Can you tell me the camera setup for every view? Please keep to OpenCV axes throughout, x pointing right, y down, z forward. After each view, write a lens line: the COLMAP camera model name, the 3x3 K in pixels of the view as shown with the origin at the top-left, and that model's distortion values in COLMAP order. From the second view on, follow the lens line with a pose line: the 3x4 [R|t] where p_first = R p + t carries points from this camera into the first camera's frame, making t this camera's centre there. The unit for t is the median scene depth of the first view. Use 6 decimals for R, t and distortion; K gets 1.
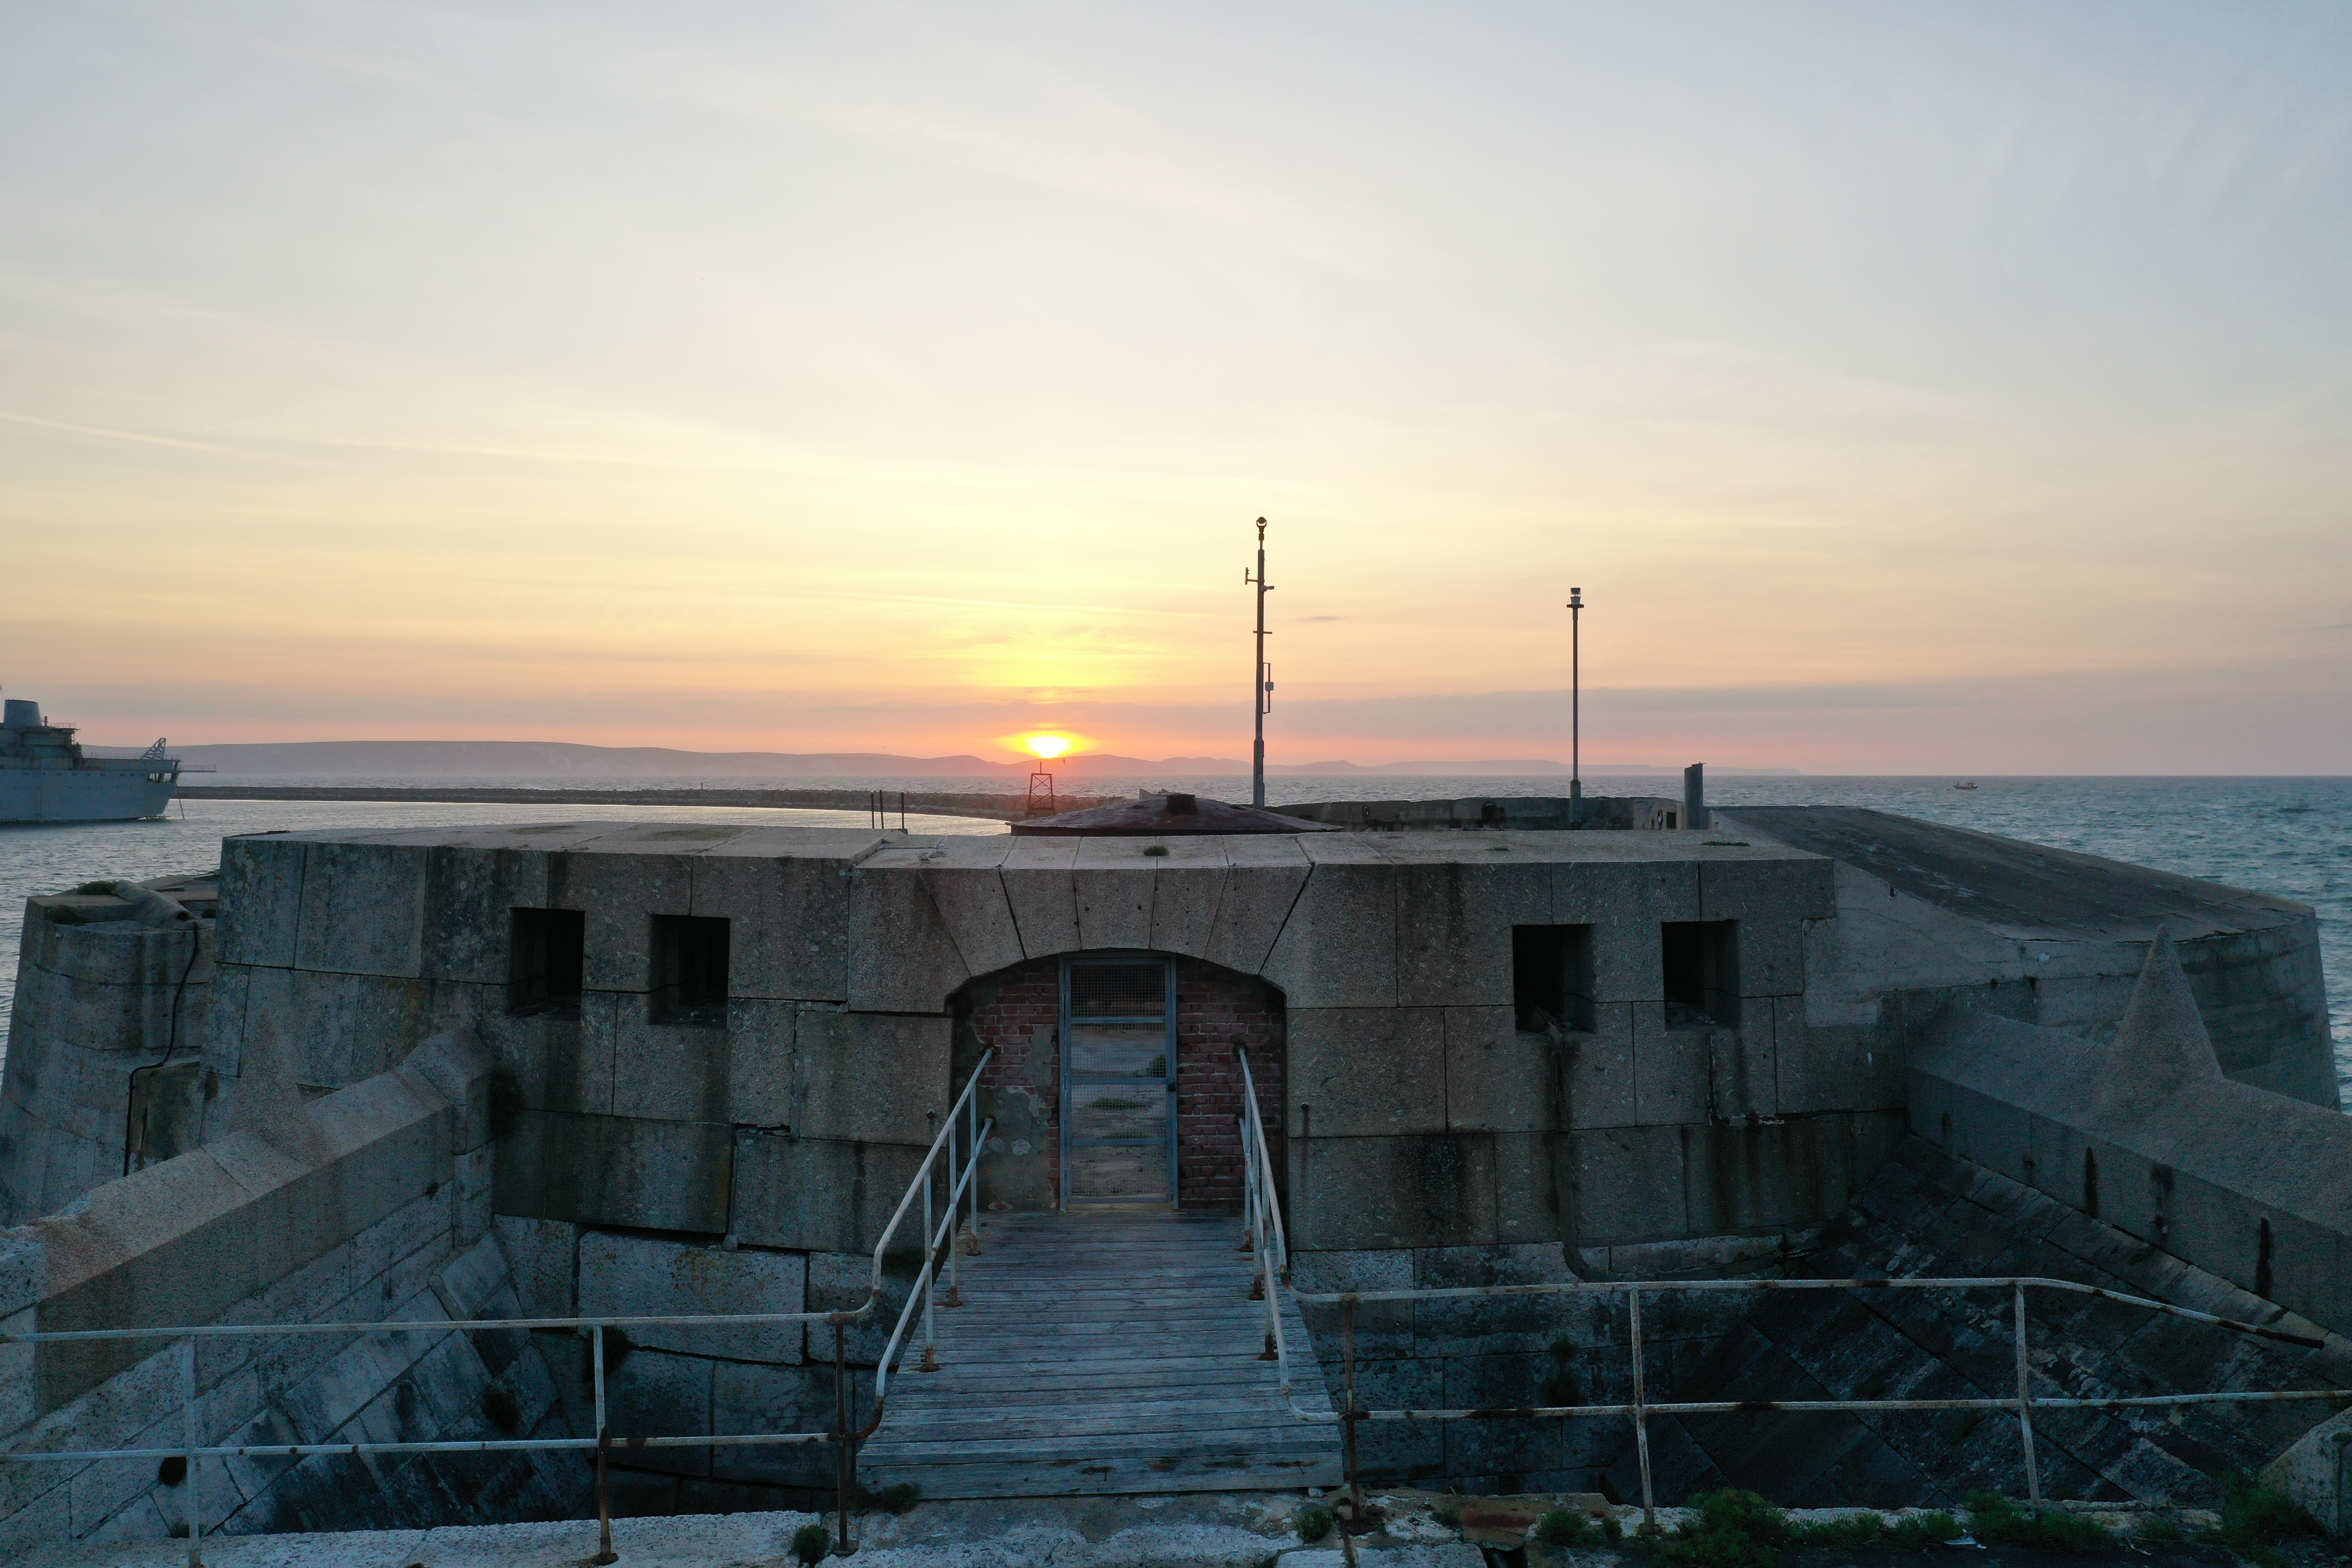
lens RADIAL K [[1839.5, 0, 1180.7], [0, 1839.5, 782.0], [0, 0, 1]] dist [-0.008737, 0.013310]
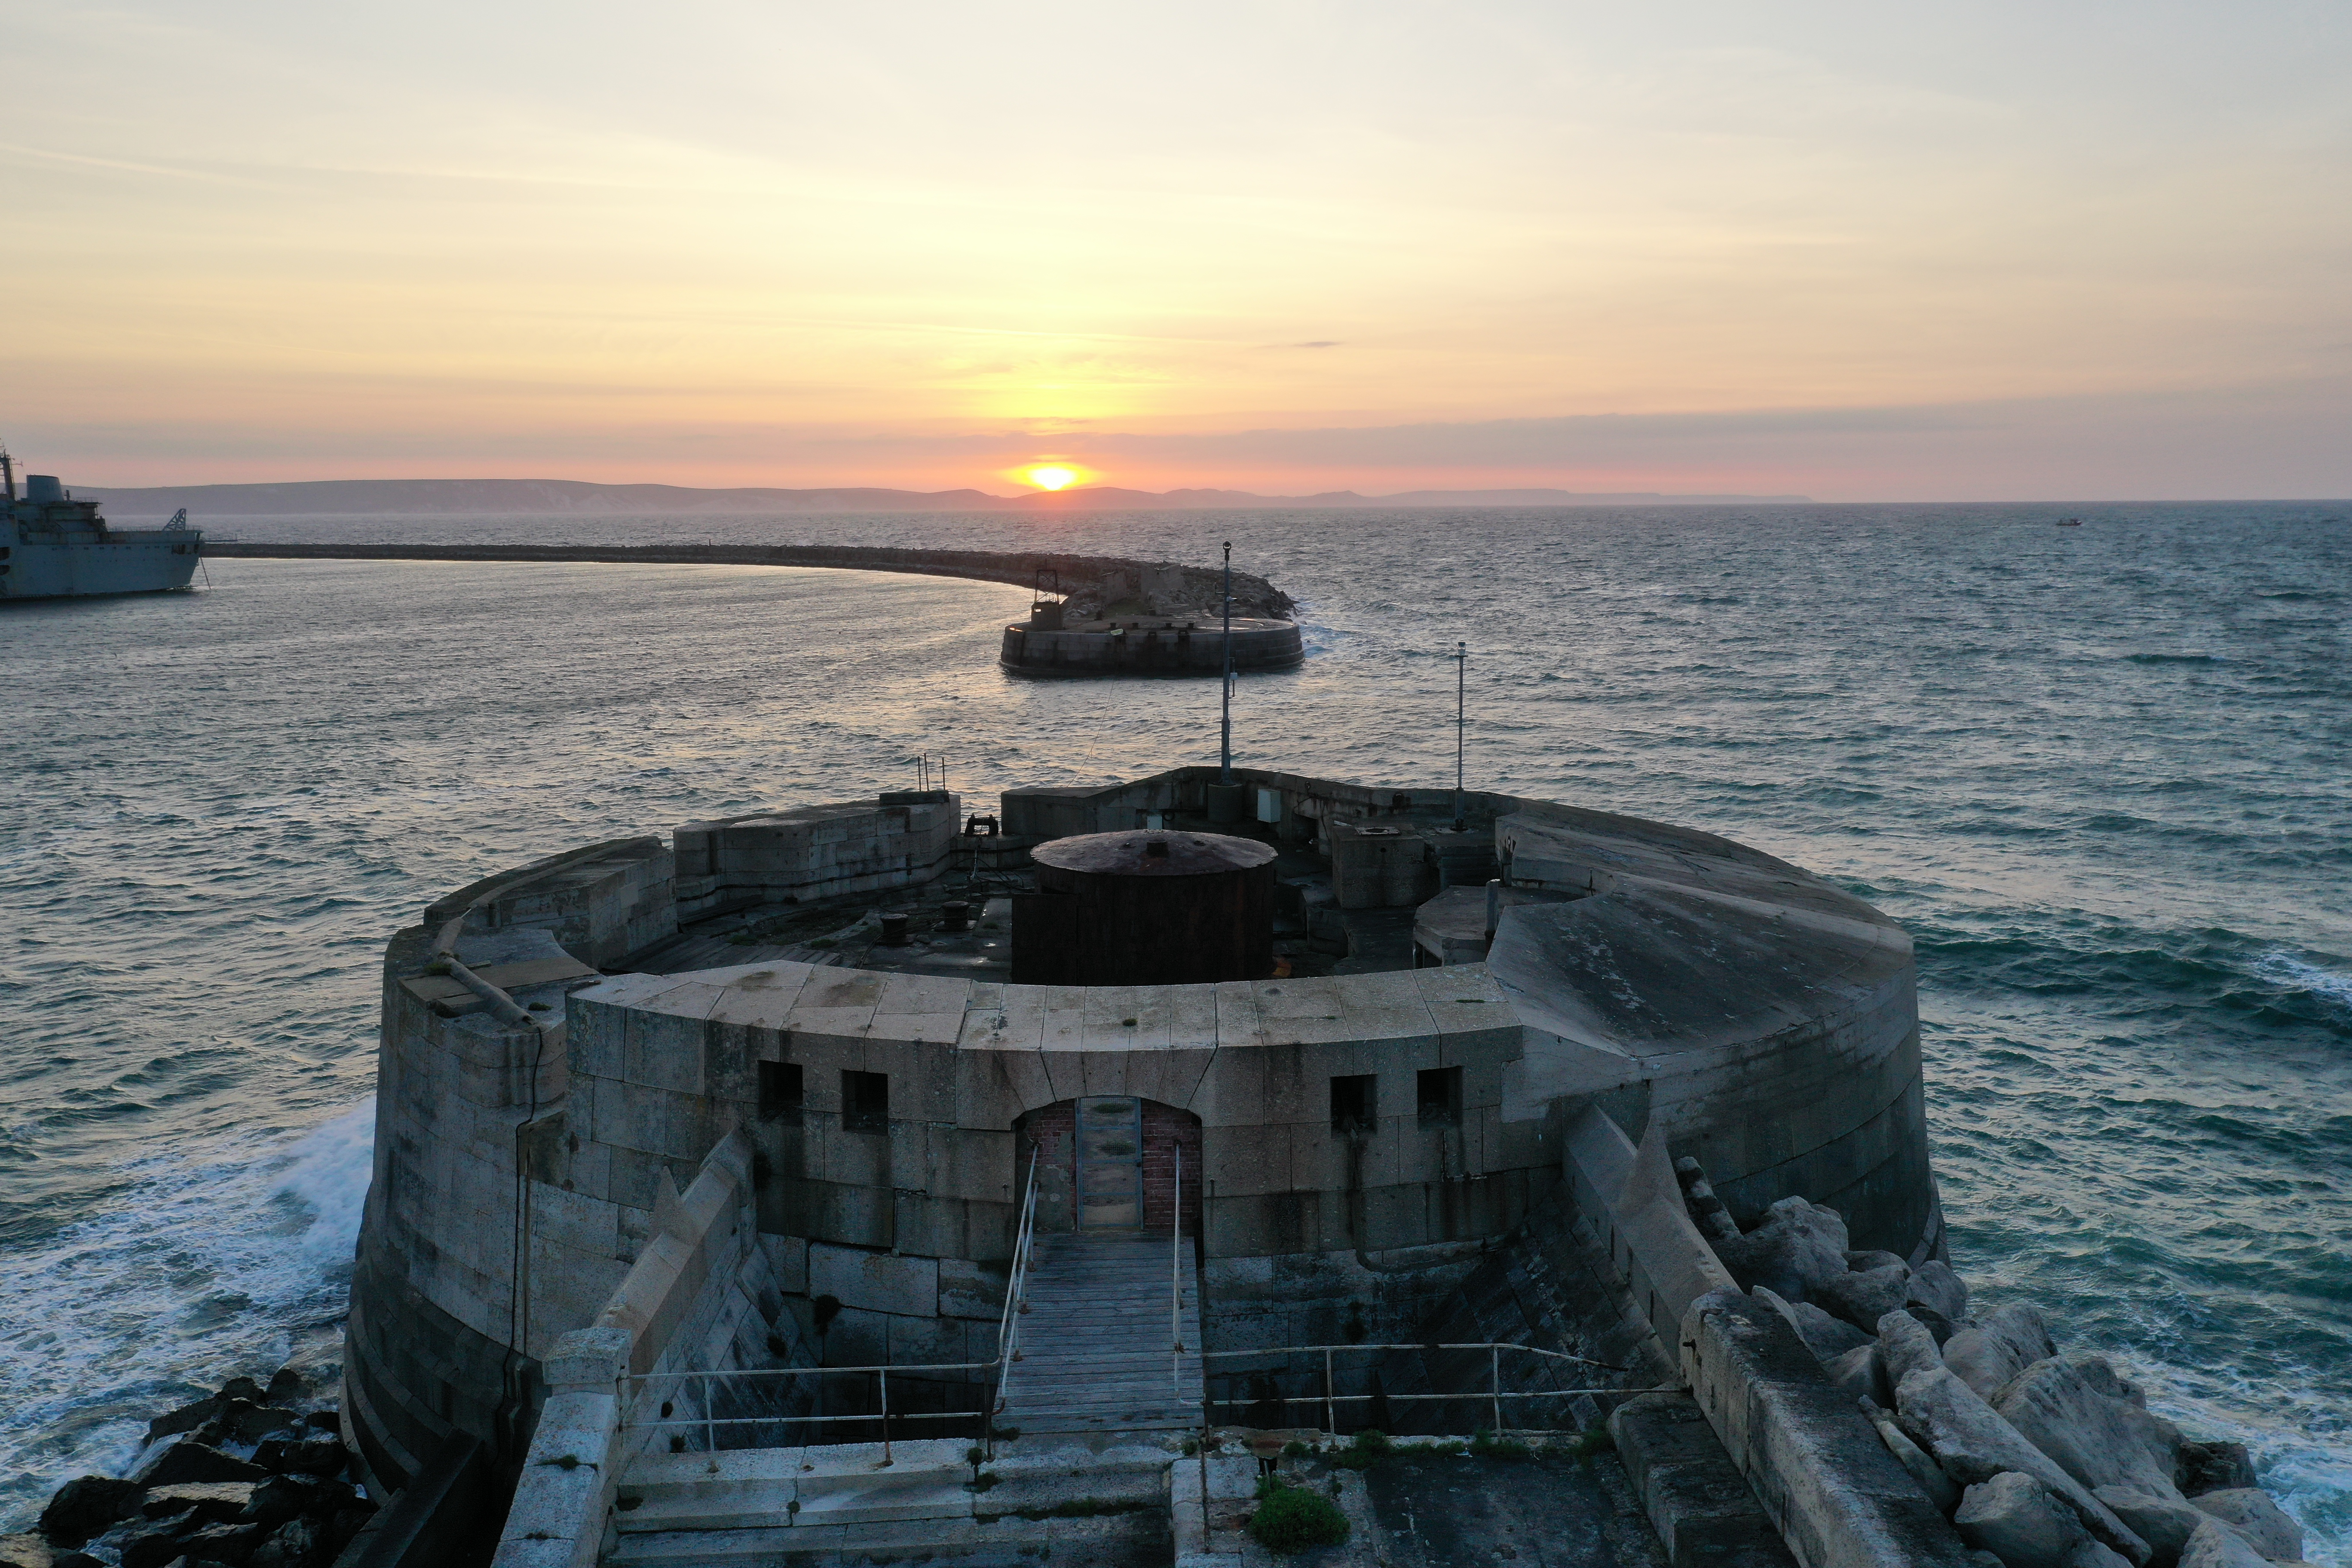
lens RADIAL K [[1839.5, 0, 1185.8], [0, 1839.5, 778.4], [0, 0, 1]] dist [-0.008737, 0.013310]
pose [[0.999975, -0.007001, -0.000975, 0.045522], [0.007068, 0.989601, 0.143666, -0.466367], [-0.000041, -0.143669, 0.989626, -0.718676]]
